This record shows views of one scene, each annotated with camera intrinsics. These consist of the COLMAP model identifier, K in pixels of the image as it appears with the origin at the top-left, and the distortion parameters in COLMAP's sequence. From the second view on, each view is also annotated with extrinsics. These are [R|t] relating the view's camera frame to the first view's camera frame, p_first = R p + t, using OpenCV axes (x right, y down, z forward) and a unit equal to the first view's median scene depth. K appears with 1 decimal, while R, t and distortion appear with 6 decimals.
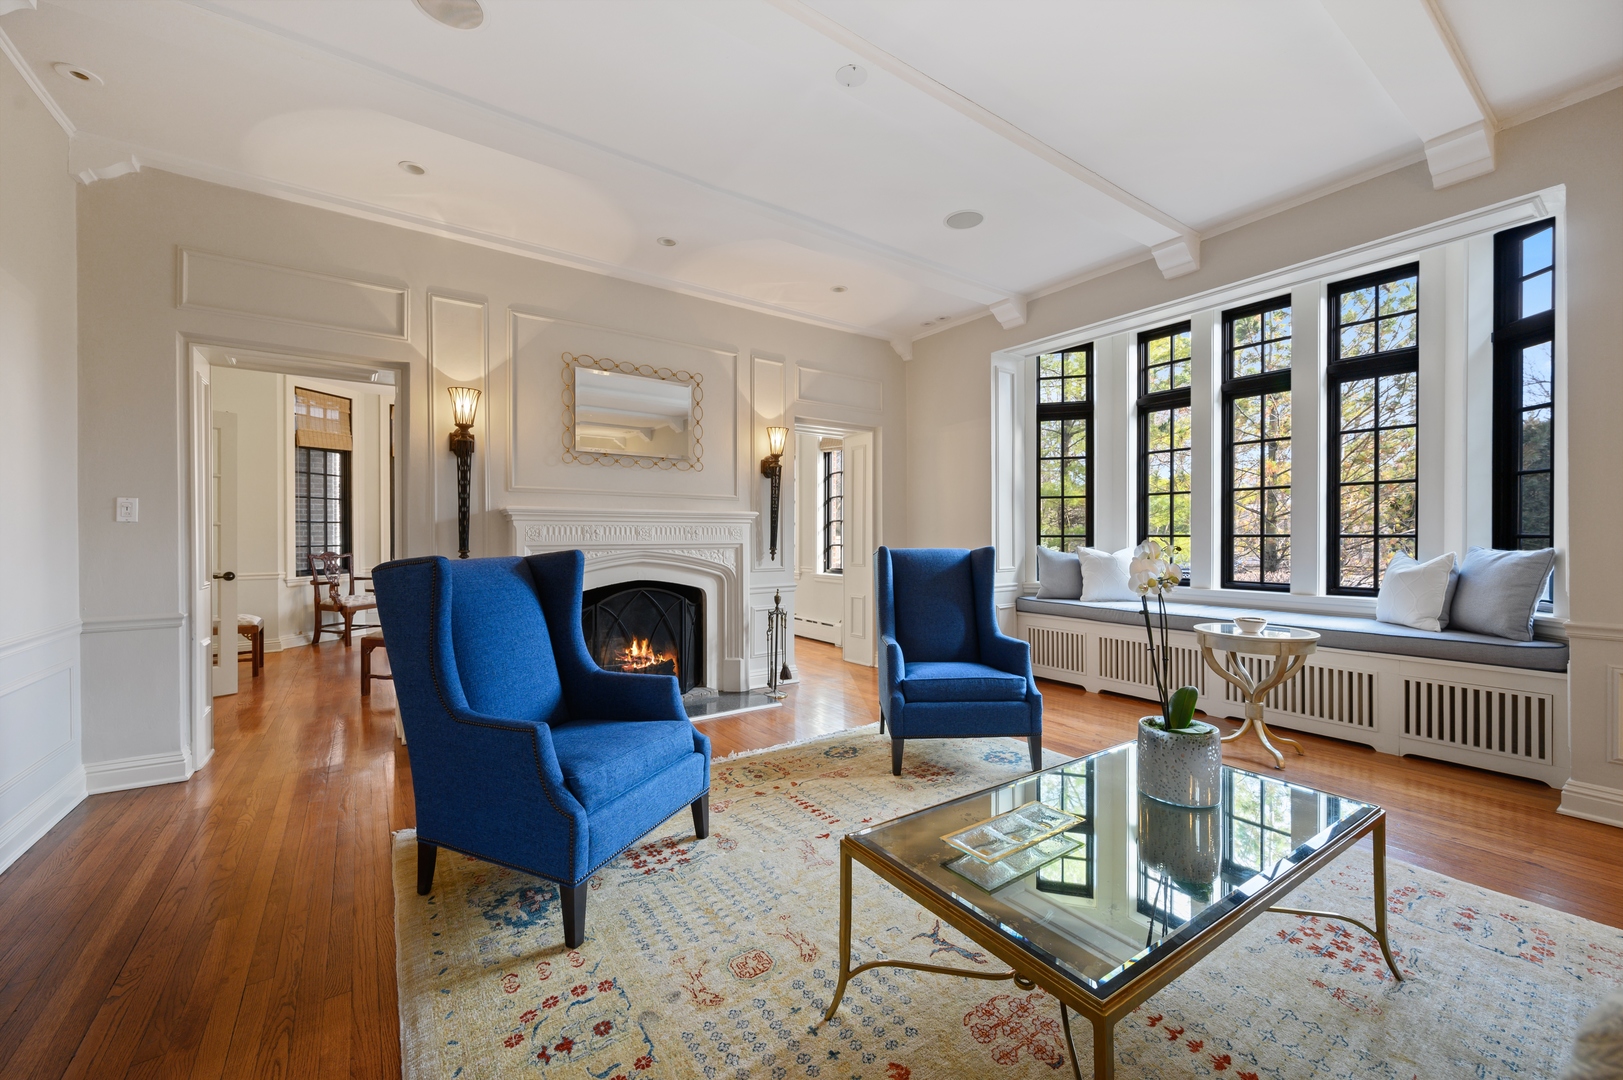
lens RADIAL K [[640.6, 0, 808.3], [0, 640.6, 538.6], [0, 0, 1]] dist [0.003653, -0.000891]
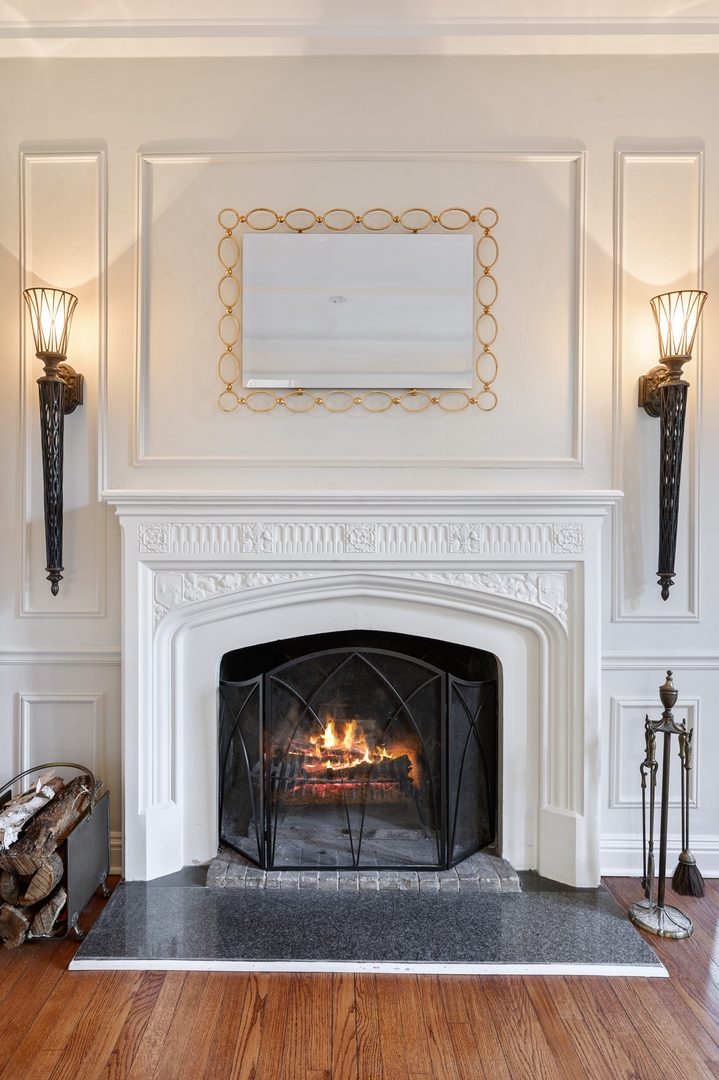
lens RADIAL K [[649.9, 0, 324.2], [0, 649.9, 548.1], [0, 0, 1]] dist [0.002075, -0.001185]
pose [[0.814626, 0.008110, -0.579929, 0.014395], [-0.004716, 0.999962, 0.007359, -0.004086], [0.579967, -0.003260, 0.814634, 0.522813]]
